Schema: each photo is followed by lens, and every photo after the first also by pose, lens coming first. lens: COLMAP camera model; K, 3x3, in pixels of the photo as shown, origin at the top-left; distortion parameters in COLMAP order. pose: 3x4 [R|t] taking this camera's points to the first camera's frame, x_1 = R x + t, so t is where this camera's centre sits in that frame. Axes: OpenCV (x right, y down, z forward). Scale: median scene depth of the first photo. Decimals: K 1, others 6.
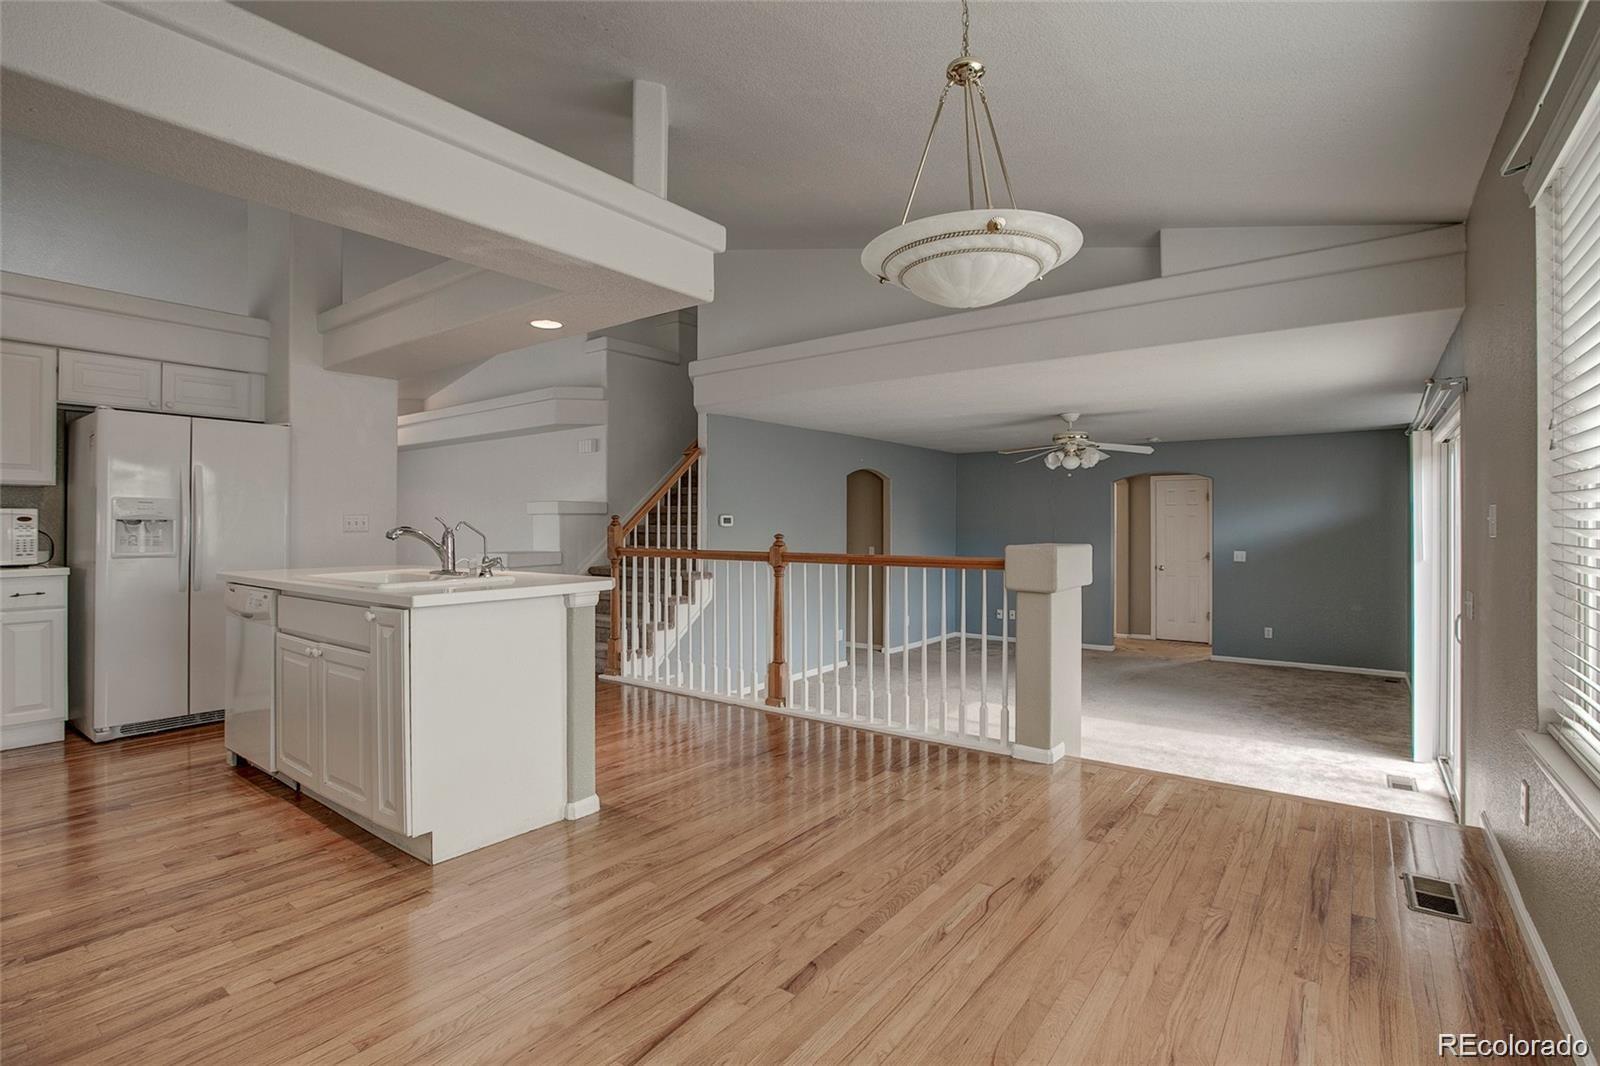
lens RADIAL K [[745.6, 0, 782.2], [0, 745.6, 518.8], [0, 0, 1]] dist [-0.026769, 0.003955]
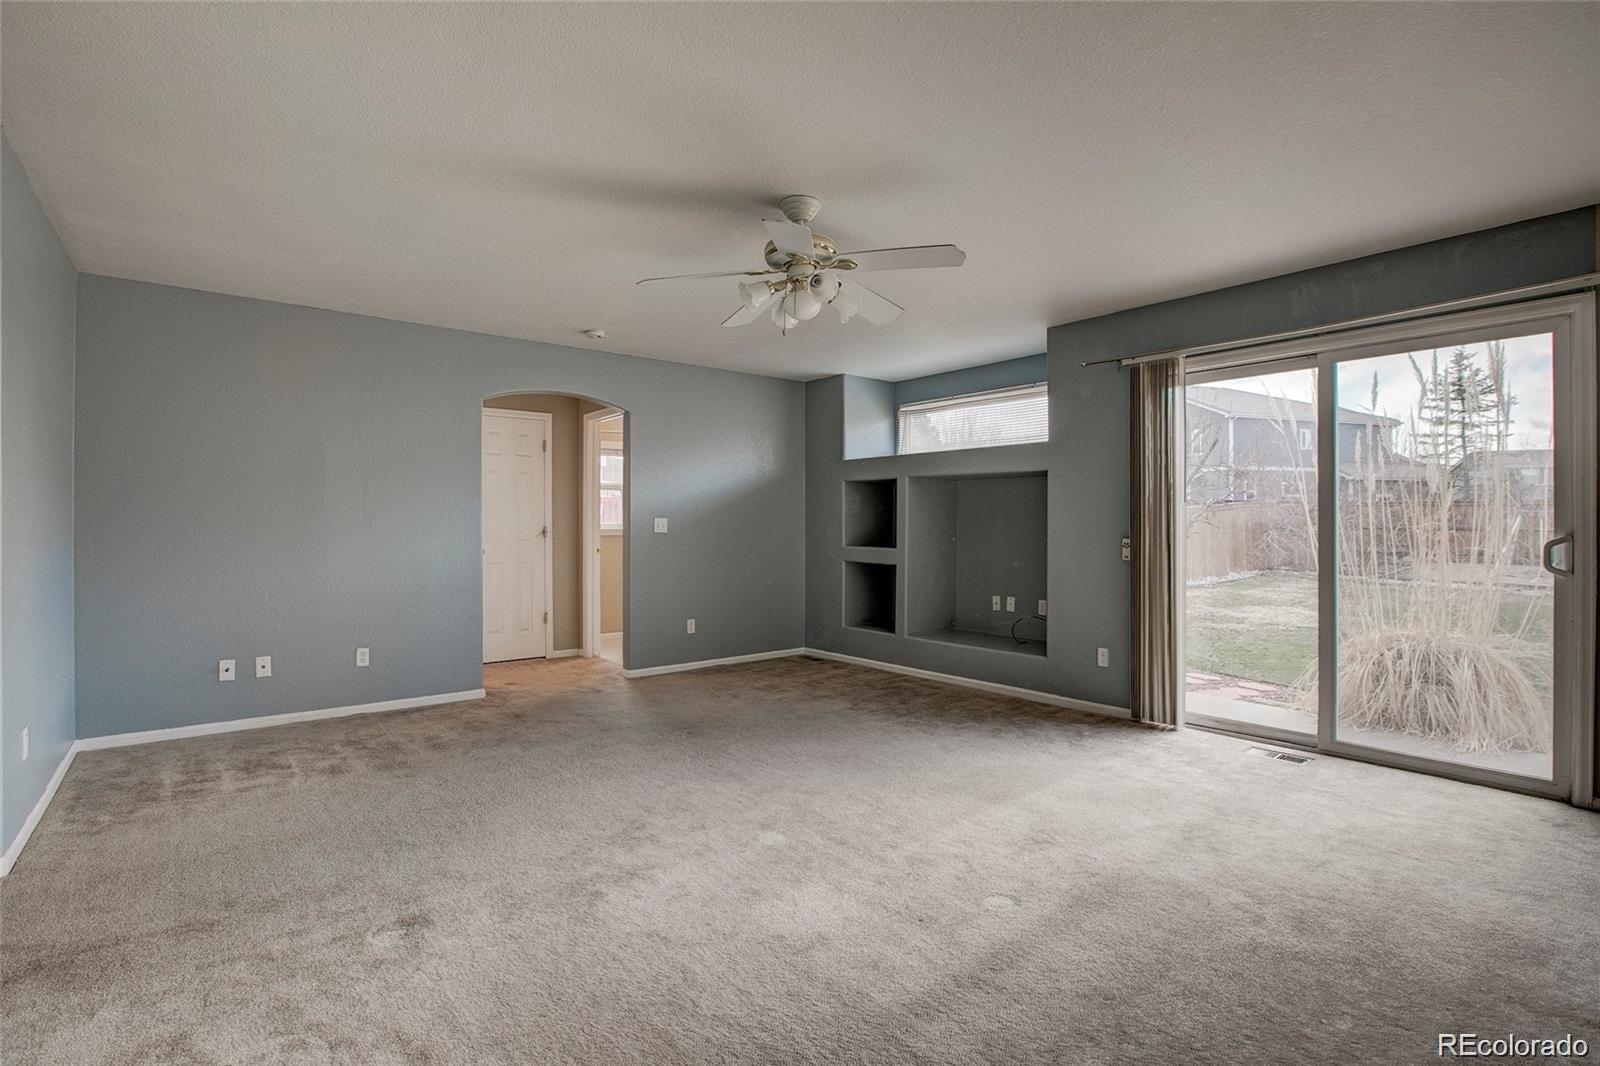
lens RADIAL K [[745.6, 0, 802.1], [0, 745.6, 530.0], [0, 0, 1]] dist [-0.026769, 0.003955]
pose [[0.212409, -0.004830, 0.977169, -0.134088], [-0.007370, 0.999951, 0.006545, 0.099826], [-0.977153, -0.008592, 0.212363, 1.453428]]
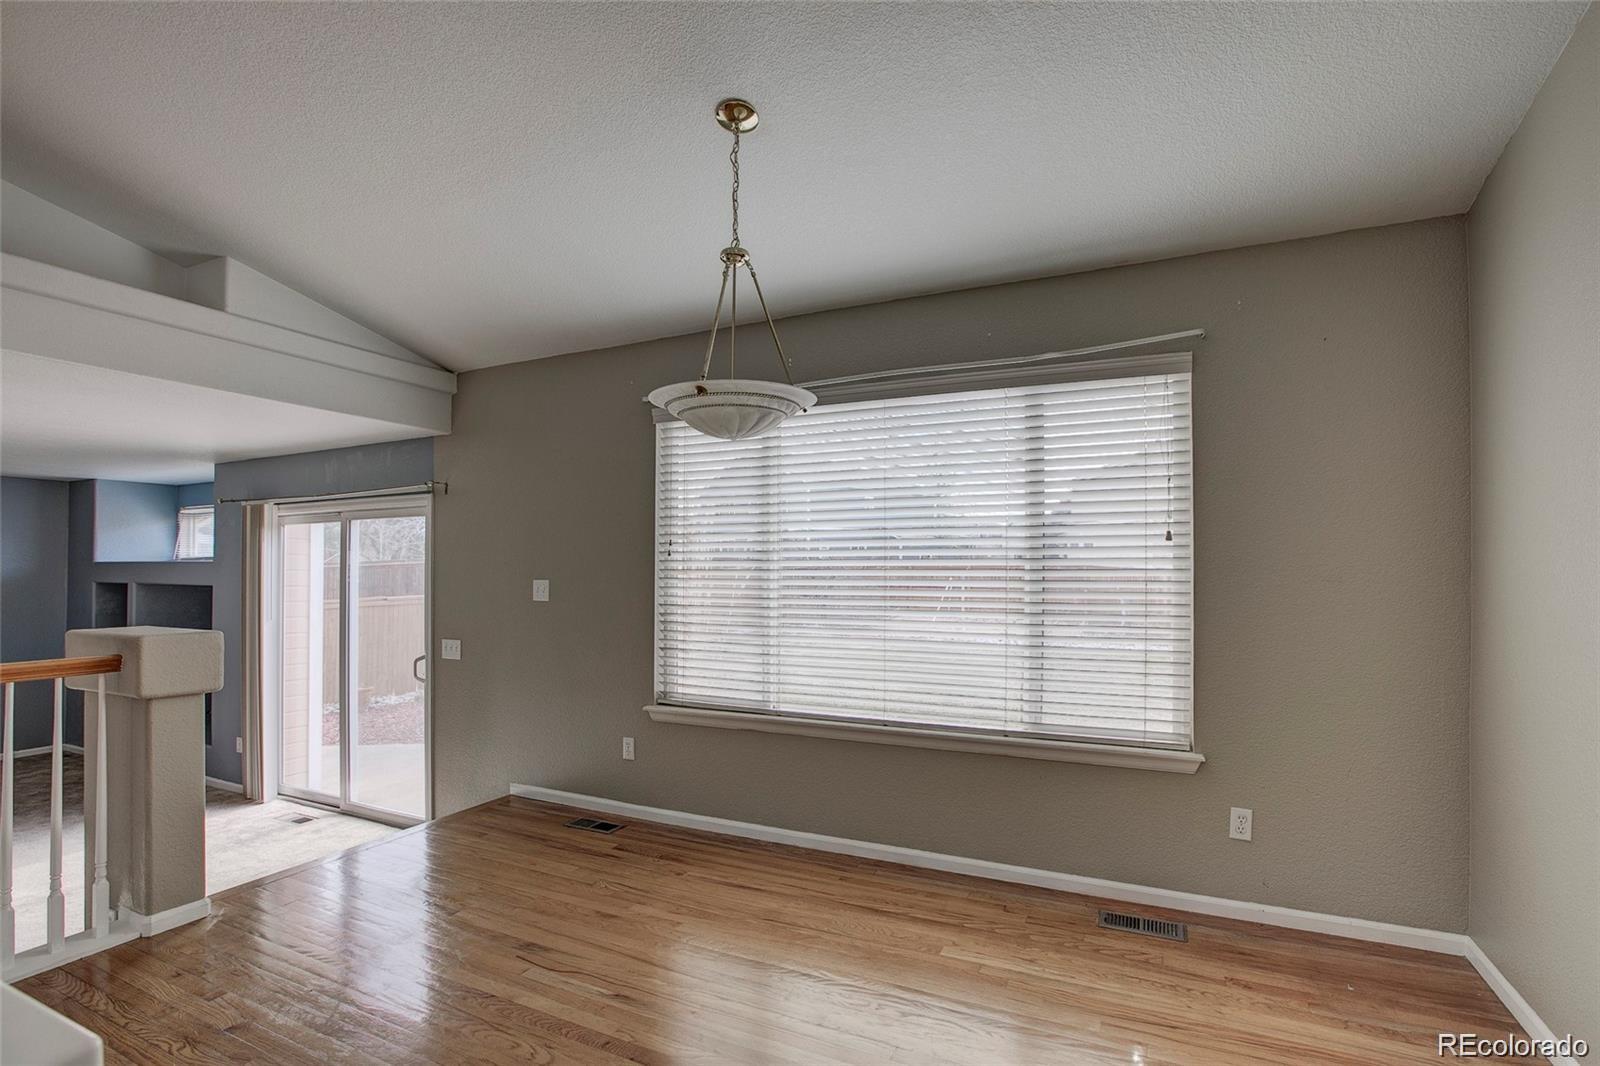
lens RADIAL K [[745.6, 0, 804.1], [0, 745.6, 564.2], [0, 0, 1]] dist [-0.026769, 0.003955]
pose [[-0.208666, 0.012623, 0.977906, -0.460277], [-0.006449, 0.999877, -0.014282, -0.021964], [-0.977966, -0.009287, -0.208559, 0.505963]]
